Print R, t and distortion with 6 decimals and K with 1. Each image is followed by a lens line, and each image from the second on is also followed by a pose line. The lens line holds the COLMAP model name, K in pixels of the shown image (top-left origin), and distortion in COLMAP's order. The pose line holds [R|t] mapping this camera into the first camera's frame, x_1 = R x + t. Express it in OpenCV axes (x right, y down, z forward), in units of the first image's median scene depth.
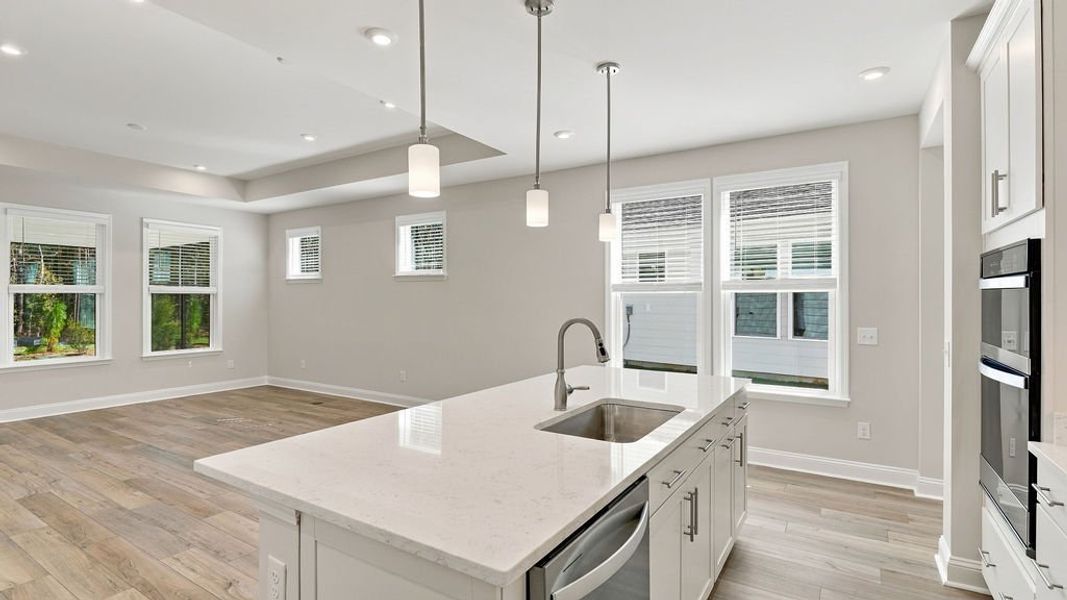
lens RADIAL K [[503.9, 0, 536.0], [0, 503.9, 296.8], [0, 0, 1]] dist [-0.005201, -0.001220]
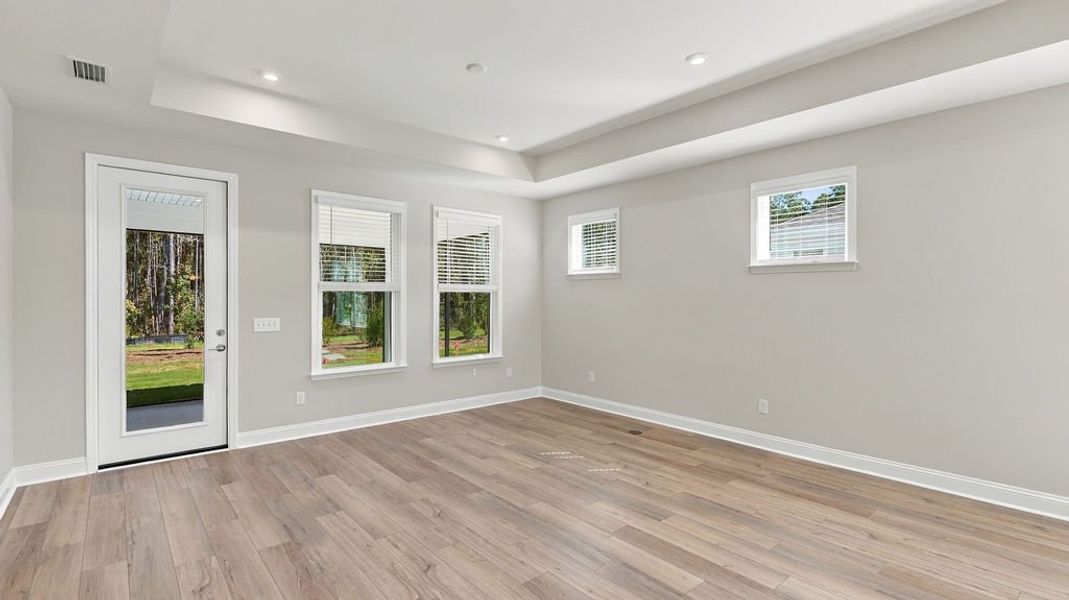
lens RADIAL K [[486.2, 0, 536.0], [0, 486.2, 304.3], [0, 0, 1]] dist [0.004639, -0.000181]
pose [[0.956595, 0.003179, -0.291403, -0.327663], [0.002597, 0.999808, 0.019432, -0.001474], [0.291409, -0.019346, 0.956403, 0.215611]]
